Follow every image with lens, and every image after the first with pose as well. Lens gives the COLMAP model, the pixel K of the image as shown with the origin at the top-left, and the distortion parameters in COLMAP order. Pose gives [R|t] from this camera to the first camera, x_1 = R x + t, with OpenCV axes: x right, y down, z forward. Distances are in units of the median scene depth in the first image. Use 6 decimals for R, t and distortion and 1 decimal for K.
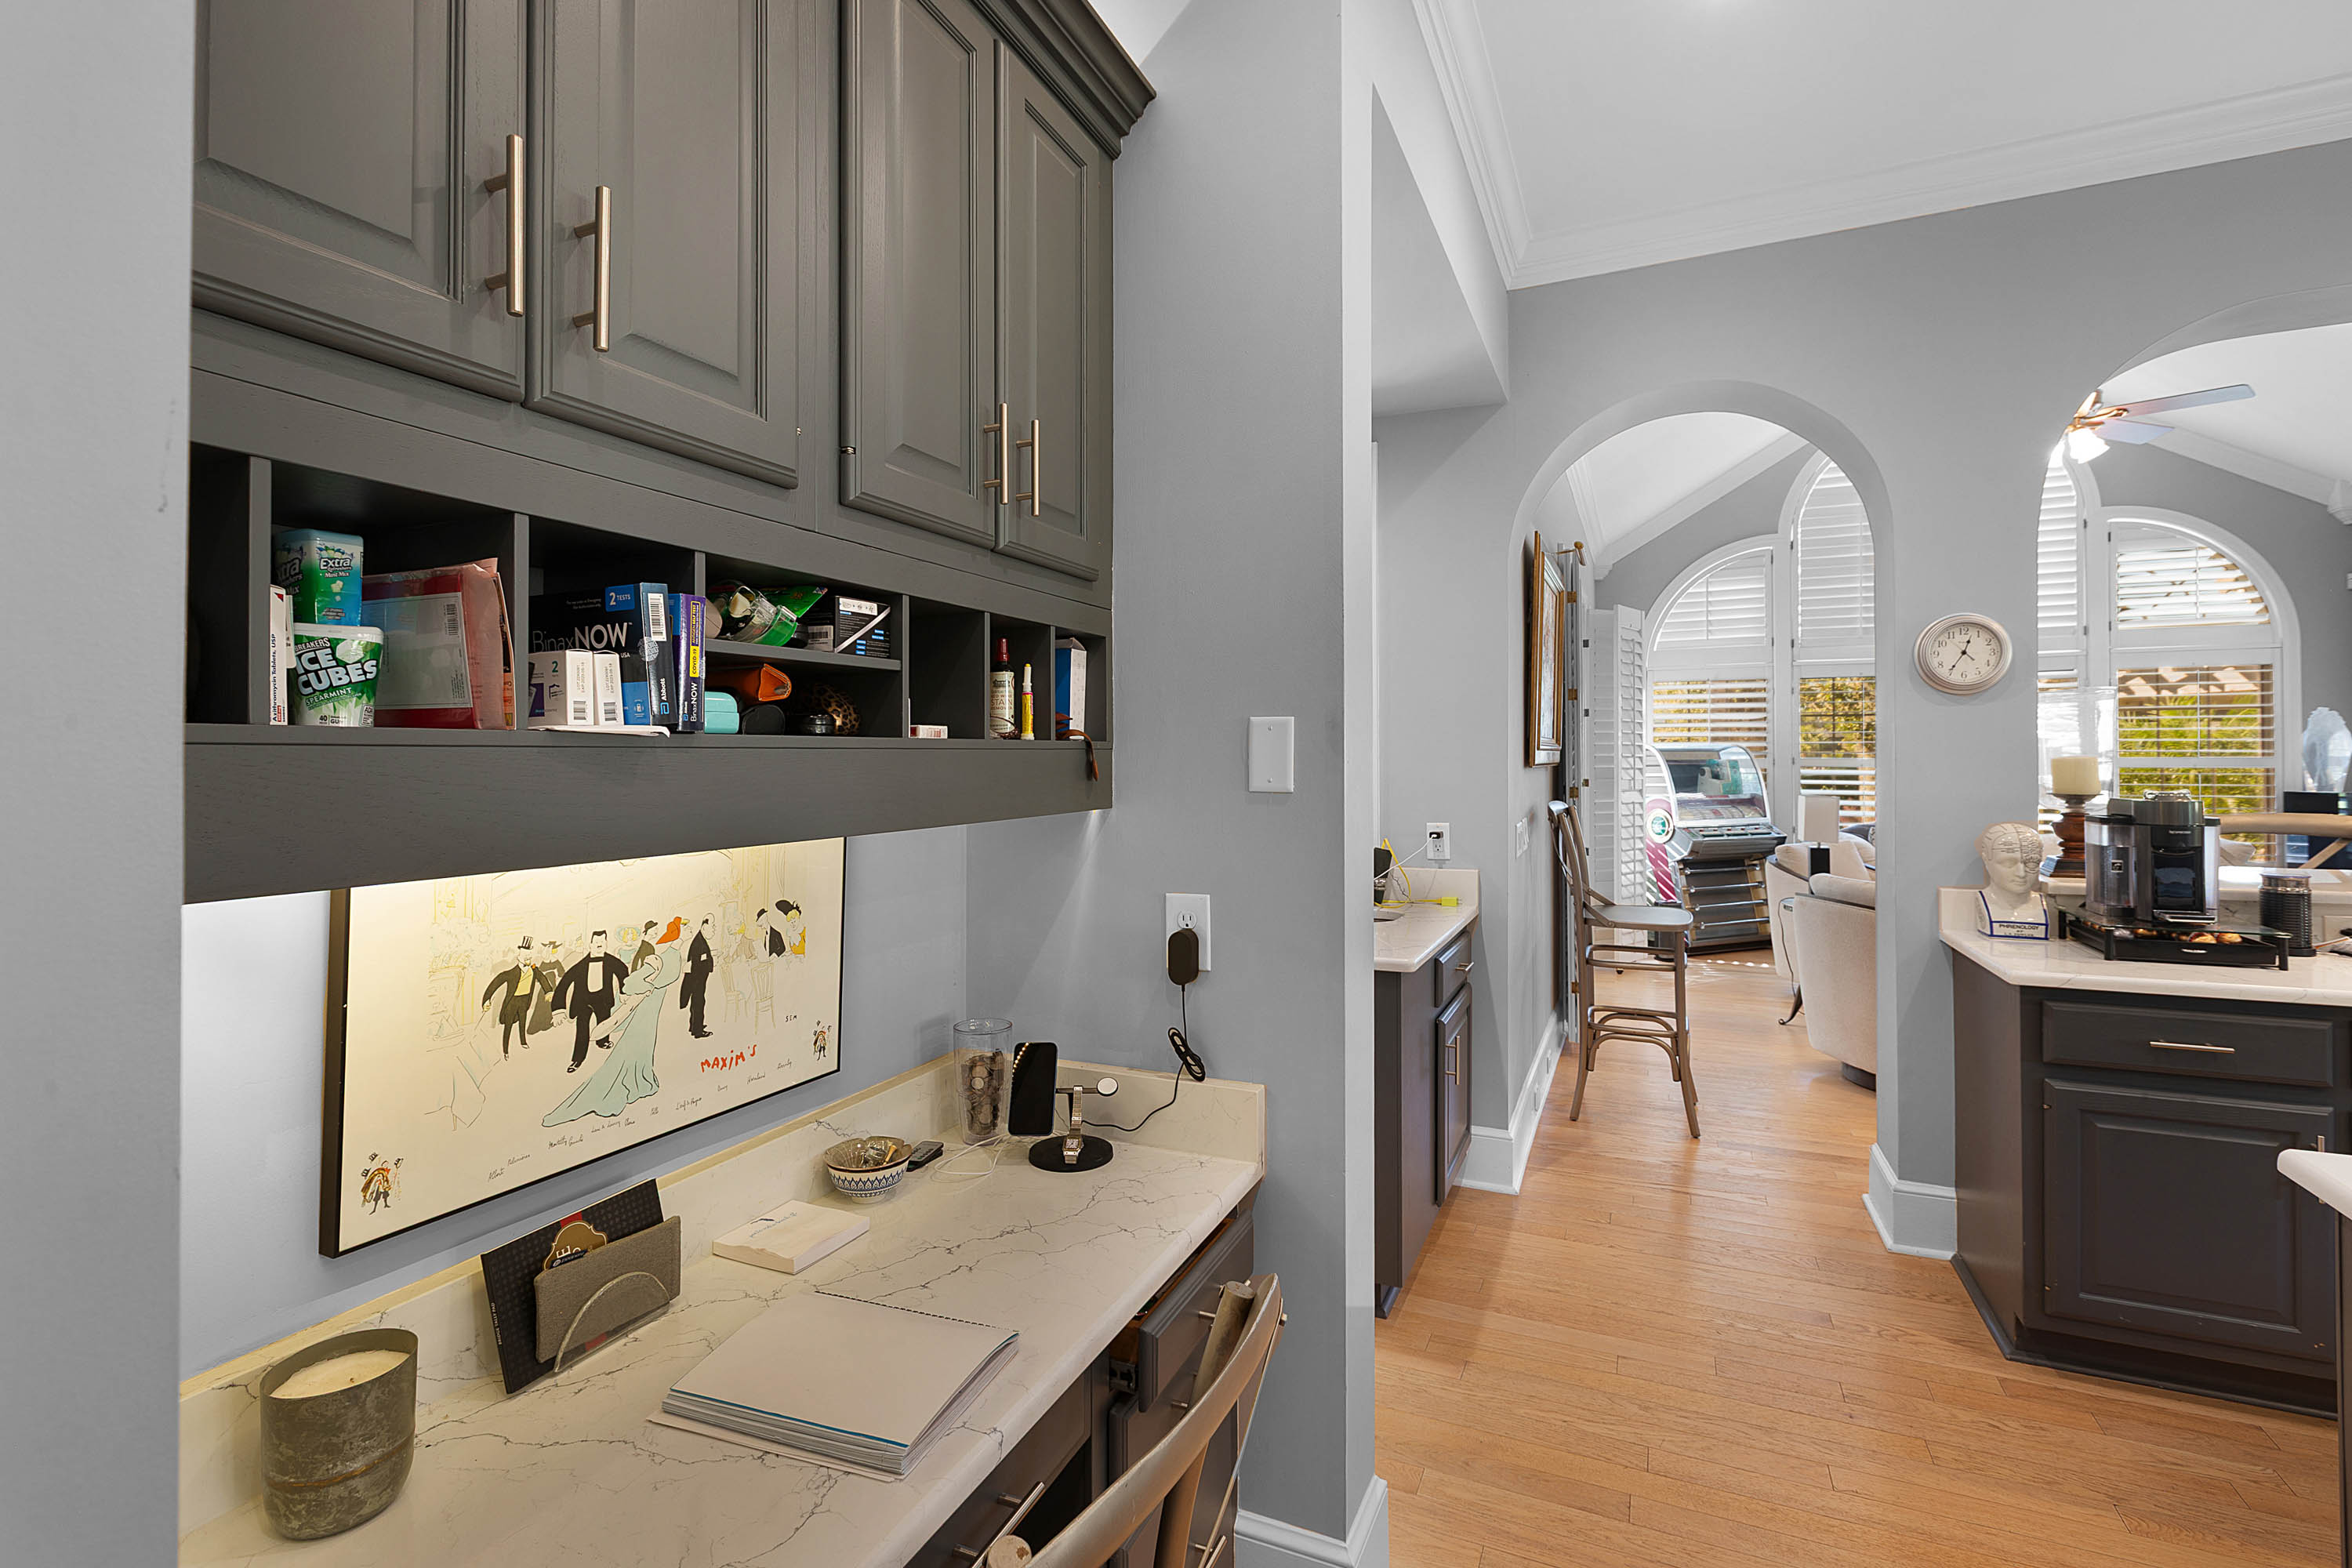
lens RADIAL K [[1055.0, 0, 1171.3], [0, 1055.0, 749.2], [0, 0, 1]] dist [0.000160, -0.000480]
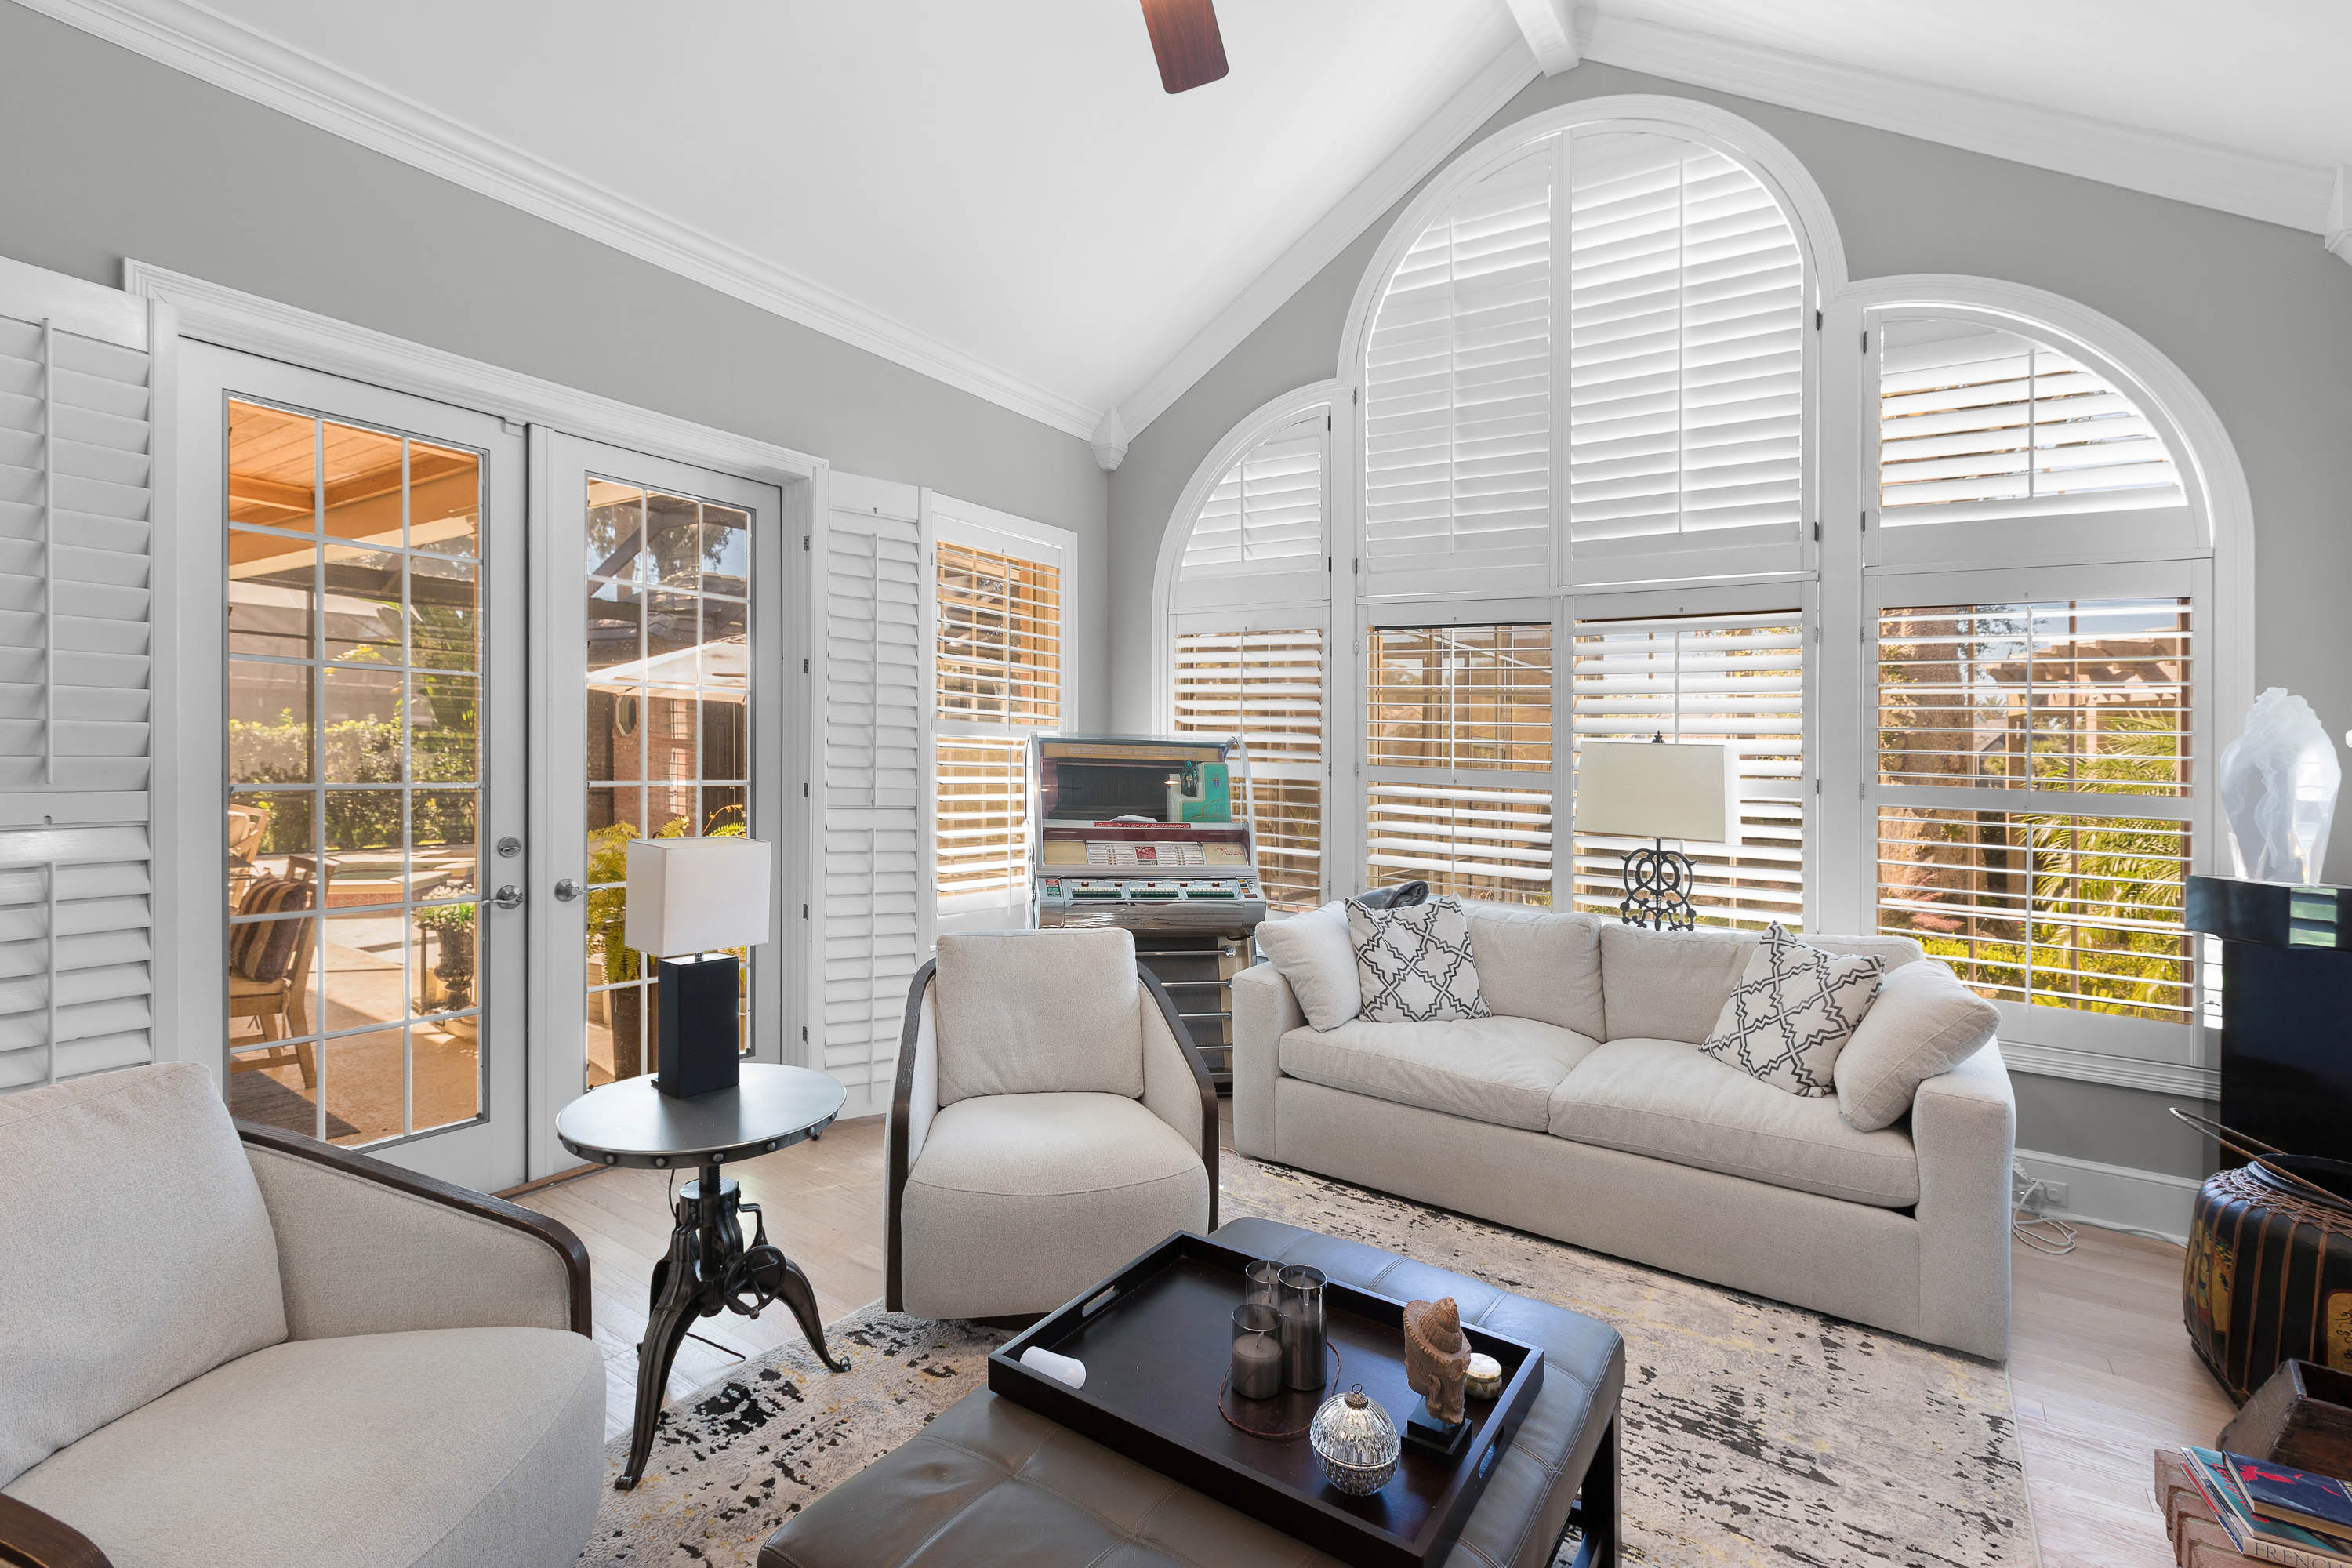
lens RADIAL K [[1068.0, 0, 1181.6], [0, 1068.0, 740.3], [0, 0, 1]] dist [-0.001250, 0.000042]
pose [[0.988354, 0.031859, -0.148800, 0.643650], [-0.031321, 0.999492, 0.005957, -0.005827], [0.148914, -0.001227, 0.988849, 0.446954]]
